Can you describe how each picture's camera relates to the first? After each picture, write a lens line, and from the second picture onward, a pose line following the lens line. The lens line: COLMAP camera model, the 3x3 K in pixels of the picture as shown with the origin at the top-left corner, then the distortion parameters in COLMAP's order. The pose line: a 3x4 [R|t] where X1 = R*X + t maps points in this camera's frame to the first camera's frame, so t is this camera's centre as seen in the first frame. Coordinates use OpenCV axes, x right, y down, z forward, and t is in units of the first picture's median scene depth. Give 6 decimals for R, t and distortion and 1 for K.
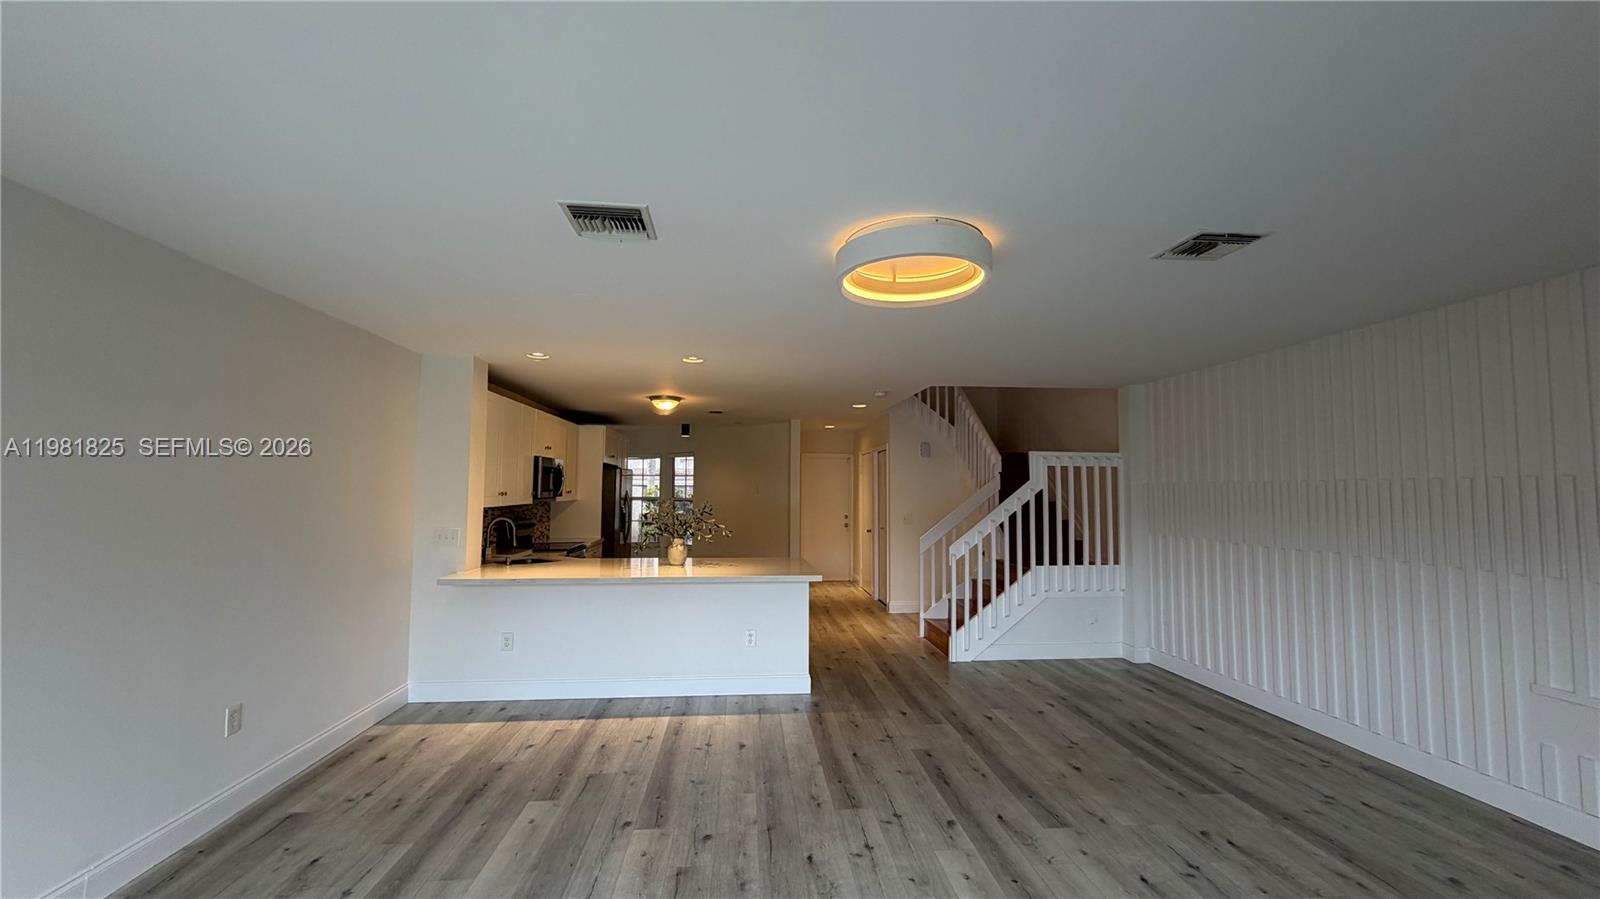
lens RADIAL K [[636.7, 0, 794.4], [0, 636.7, 451.2], [0, 0, 1]] dist [-0.000364, 0.000253]
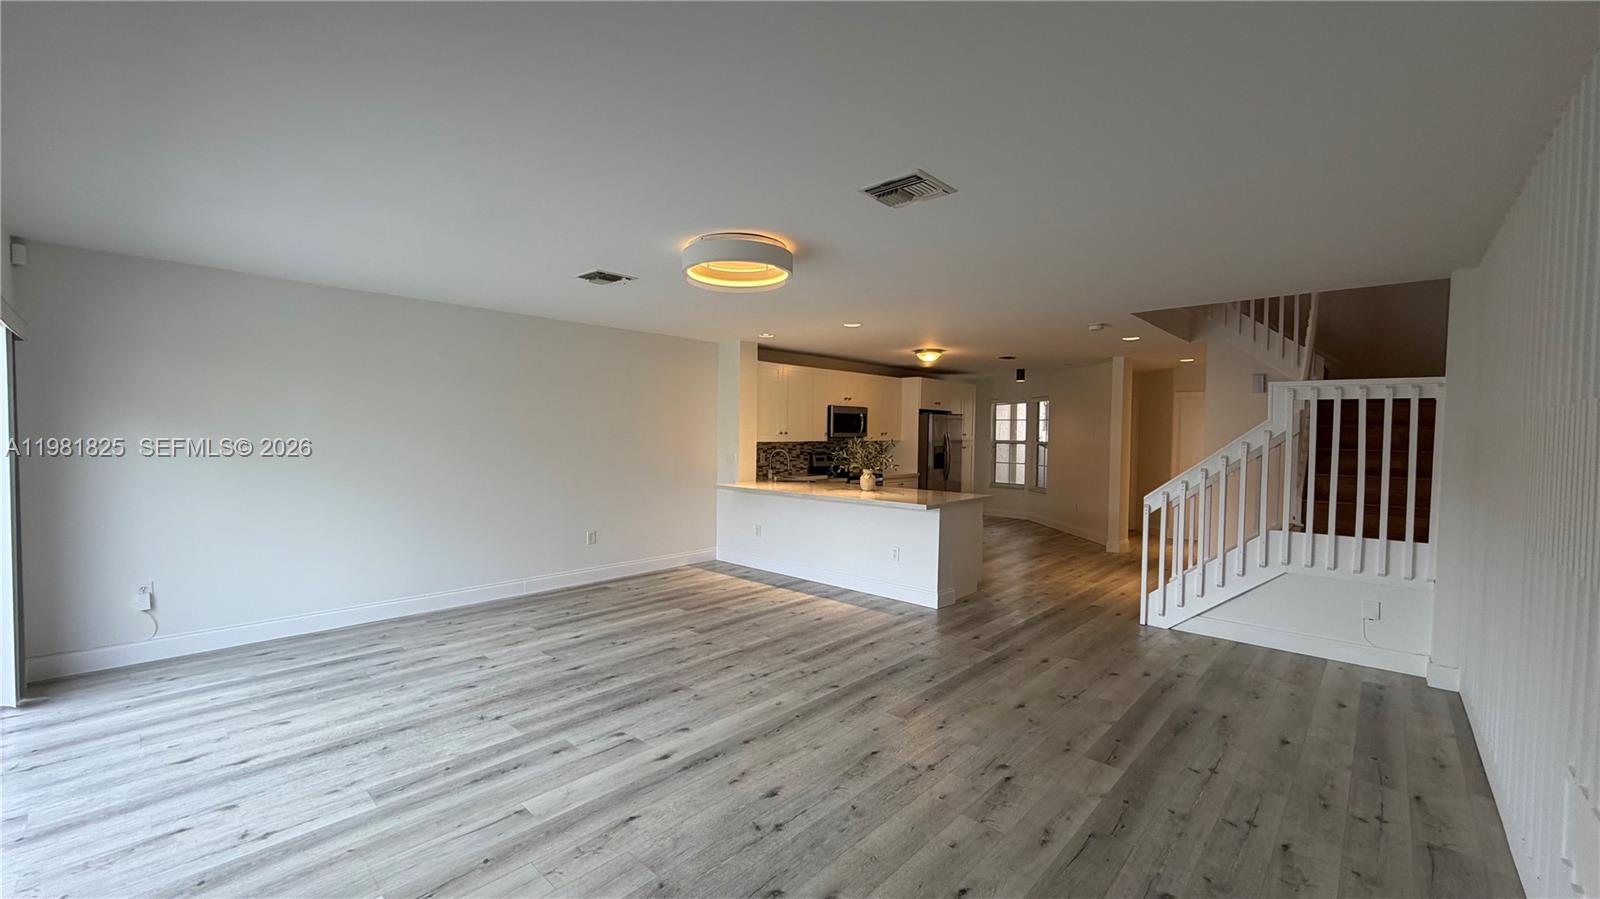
lens RADIAL K [[636.7, 0, 793.6], [0, 636.7, 449.0], [0, 0, 1]] dist [-0.000364, 0.000253]
pose [[0.673424, 0.023930, -0.738869, 0.776161], [0.034903, 0.997332, 0.064113, 0.015616], [0.738432, -0.068964, 0.670792, 0.077230]]
